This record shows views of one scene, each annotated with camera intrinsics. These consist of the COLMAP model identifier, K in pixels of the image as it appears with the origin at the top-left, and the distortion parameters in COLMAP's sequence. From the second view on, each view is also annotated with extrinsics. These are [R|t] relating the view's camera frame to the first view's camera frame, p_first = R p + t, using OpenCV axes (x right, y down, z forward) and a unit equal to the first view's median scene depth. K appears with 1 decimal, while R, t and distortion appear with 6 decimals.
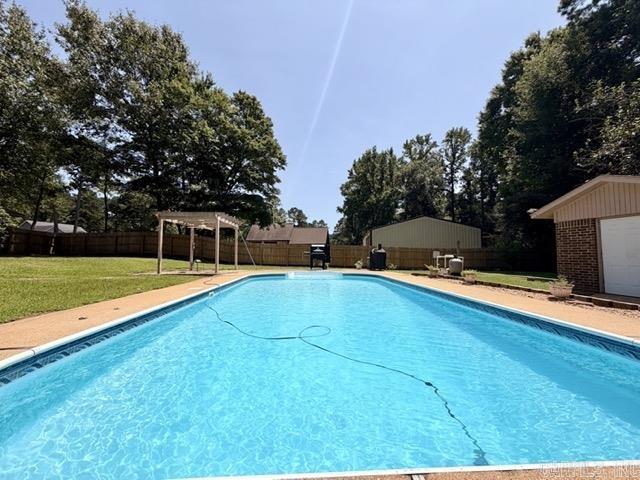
lens RADIAL K [[255.4, 0, 319.7], [0, 255.4, 240.2], [0, 0, 1]] dist [0.001691, -0.000256]
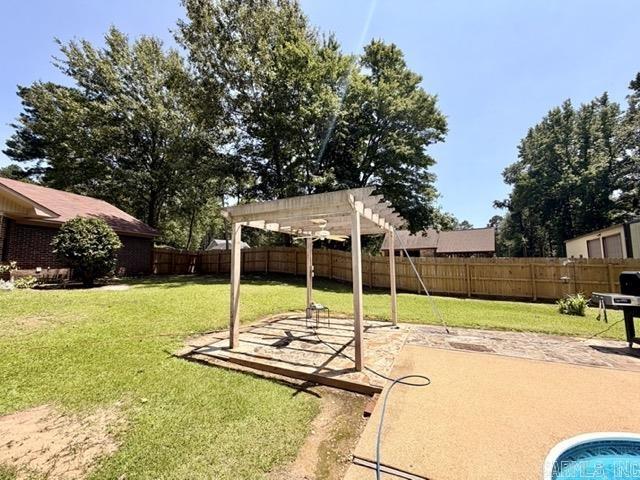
lens RADIAL K [[255.4, 0, 316.3], [0, 255.4, 240.7], [0, 0, 1]] dist [0.001691, -0.000256]
pose [[0.872583, -0.049138, -0.485988, -0.114853], [0.035826, 0.998686, -0.036651, -0.011704], [0.487150, 0.014570, 0.873197, 0.276072]]
